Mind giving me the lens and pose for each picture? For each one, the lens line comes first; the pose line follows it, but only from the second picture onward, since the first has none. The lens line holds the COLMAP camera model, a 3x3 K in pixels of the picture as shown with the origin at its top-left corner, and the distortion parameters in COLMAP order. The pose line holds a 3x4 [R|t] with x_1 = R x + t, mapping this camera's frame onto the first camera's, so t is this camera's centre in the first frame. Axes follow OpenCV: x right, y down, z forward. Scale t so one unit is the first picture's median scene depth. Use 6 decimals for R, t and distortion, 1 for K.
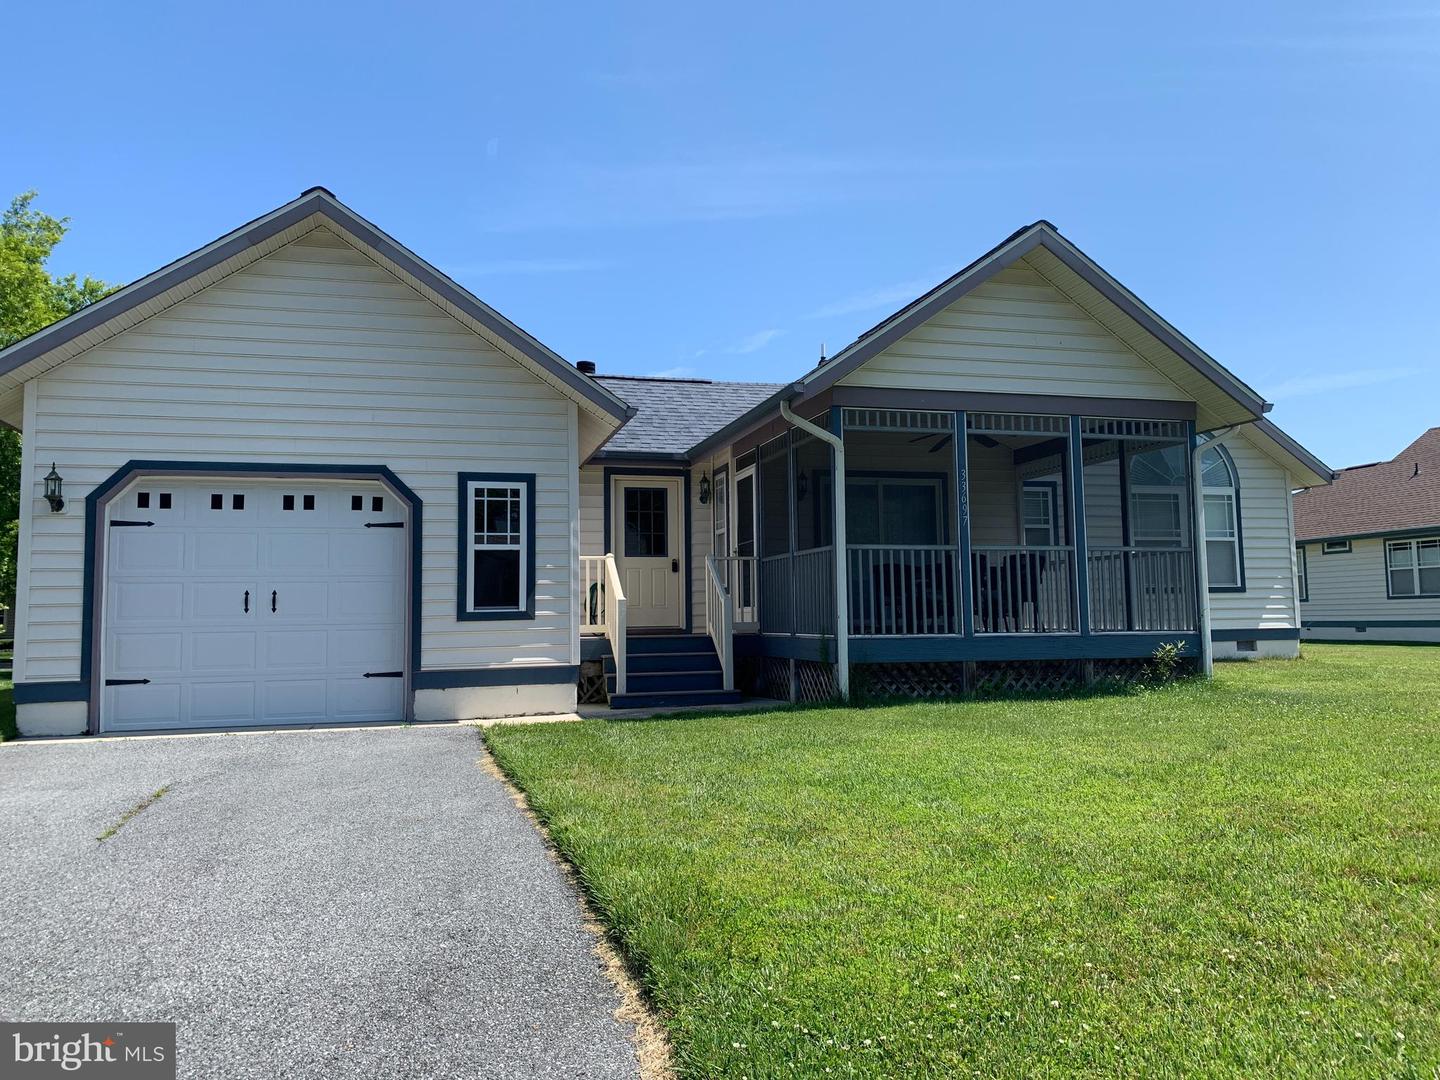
lens RADIAL K [[1103.4, 0, 713.6], [0, 1103.4, 533.8], [0, 0, 1]] dist [0.040599, -0.049216]
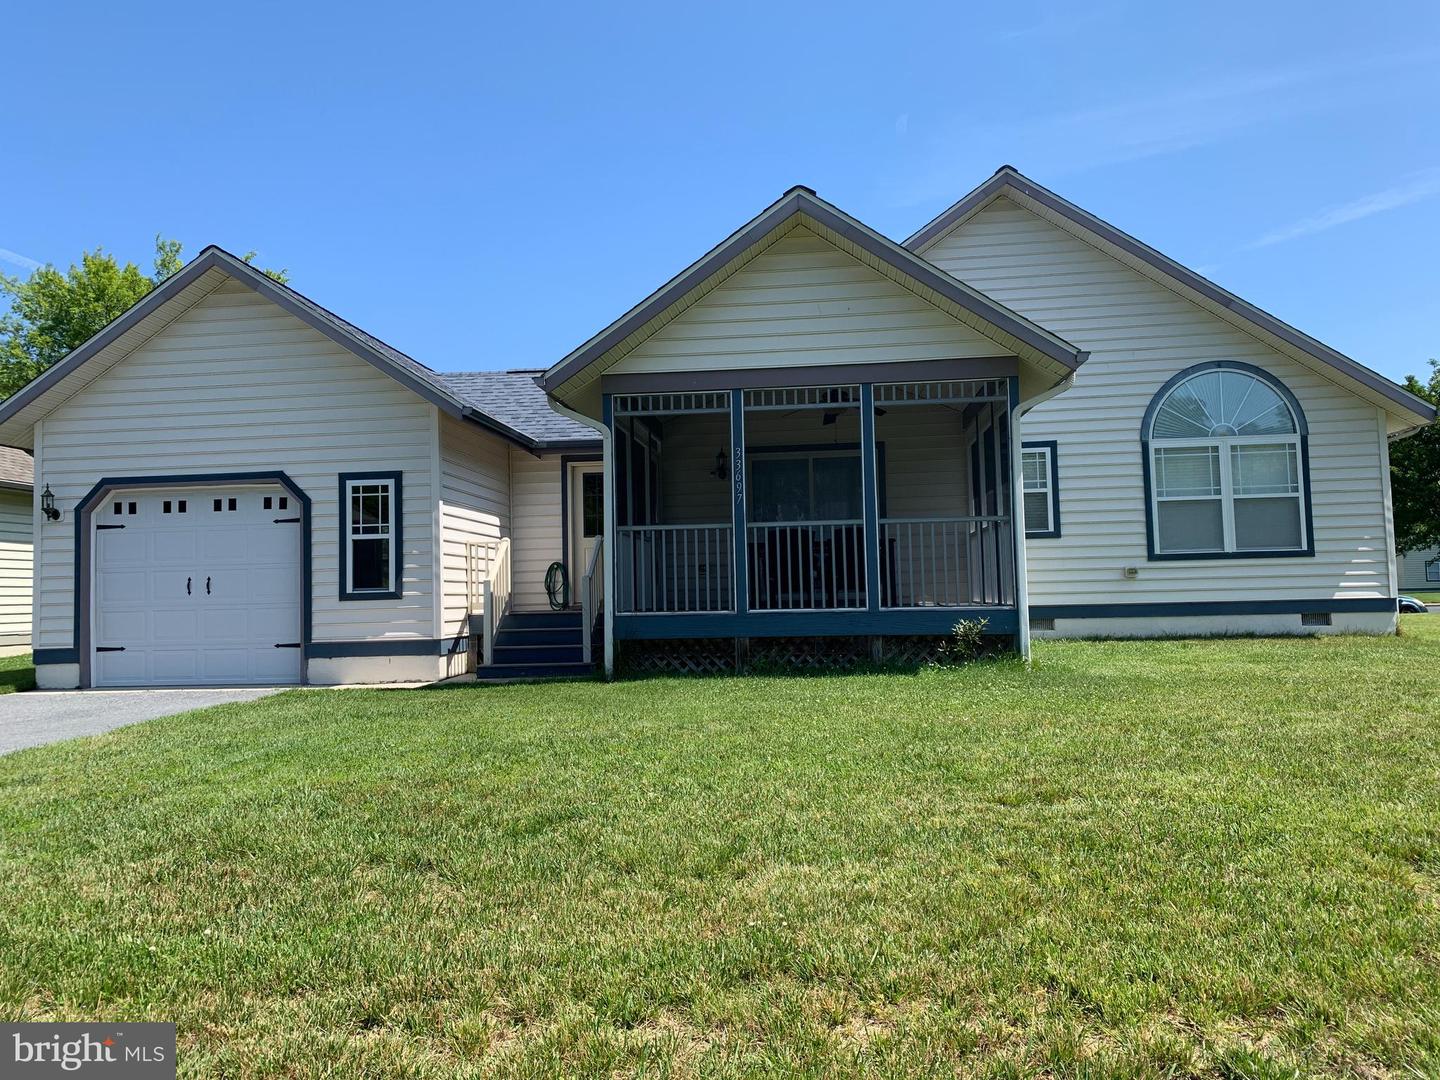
lens RADIAL K [[1103.4, 0, 720.0], [0, 1103.4, 542.4], [0, 0, 1]] dist [0.040599, -0.049216]
pose [[0.928050, -0.024665, -0.371639, 0.580503], [0.038799, 0.998778, 0.030601, -0.003039], [0.370430, -0.042818, 0.927873, 0.060533]]
